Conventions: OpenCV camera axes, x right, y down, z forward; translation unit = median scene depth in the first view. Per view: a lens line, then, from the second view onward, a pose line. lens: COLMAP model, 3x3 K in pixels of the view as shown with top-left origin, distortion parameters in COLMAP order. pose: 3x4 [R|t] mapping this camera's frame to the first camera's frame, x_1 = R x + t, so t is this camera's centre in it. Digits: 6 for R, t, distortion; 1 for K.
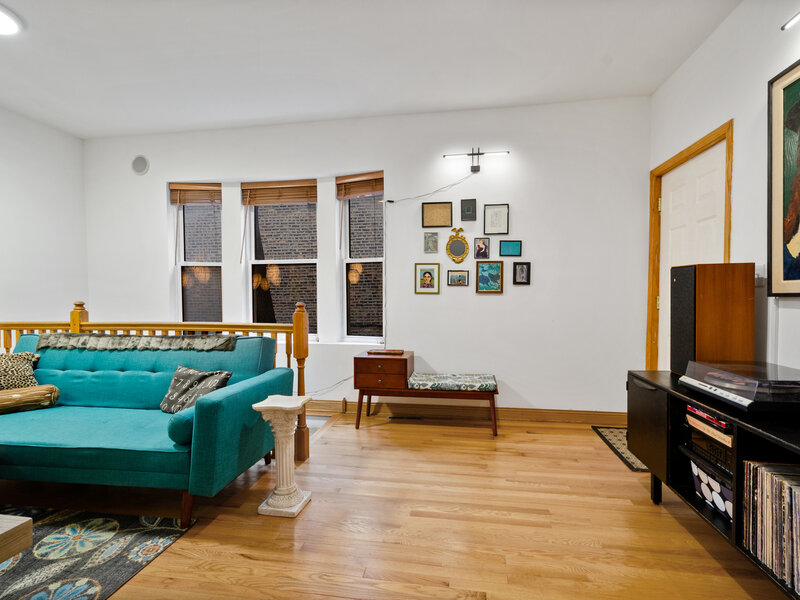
lens RADIAL K [[405.5, 0, 395.0], [0, 405.5, 301.2], [0, 0, 1]] dist [0.003042, 0.002376]
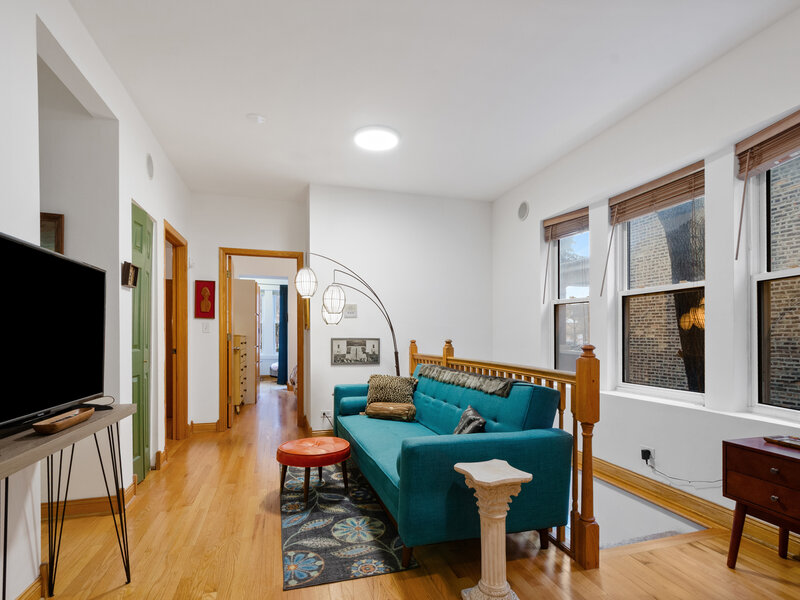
lens RADIAL K [[405.5, 0, 397.7], [0, 405.5, 333.2], [0, 0, 1]] dist [0.003042, 0.002376]
pose [[0.435403, -0.001775, -0.900234, 0.243732], [-0.016368, 0.999817, -0.009887, -0.003615], [0.900087, 0.019040, 0.435294, 0.351461]]
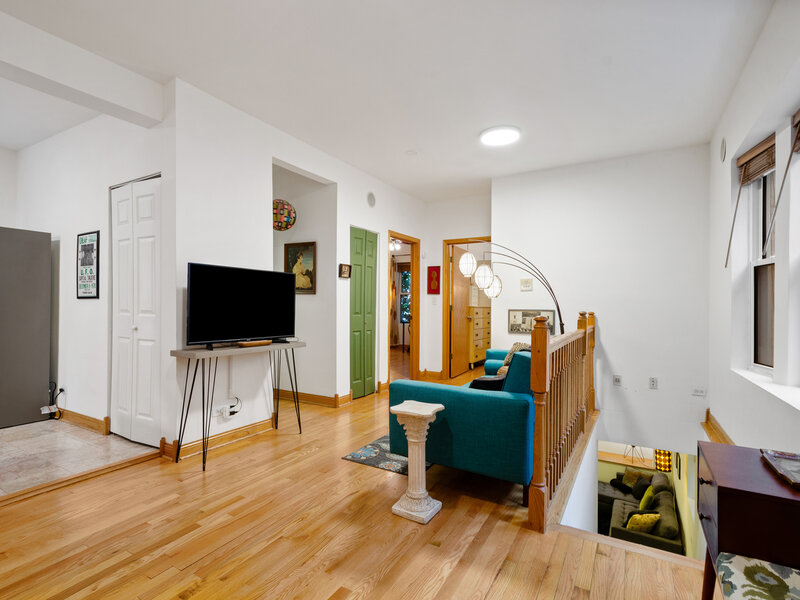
lens RADIAL K [[405.5, 0, 408.1], [0, 405.5, 301.0], [0, 0, 1]] dist [0.003042, 0.002376]
pose [[-0.359227, -0.009011, -0.933207, 0.515518], [-0.015611, 0.999872, -0.003645, -0.018051], [0.933120, 0.013259, -0.359321, 0.974070]]
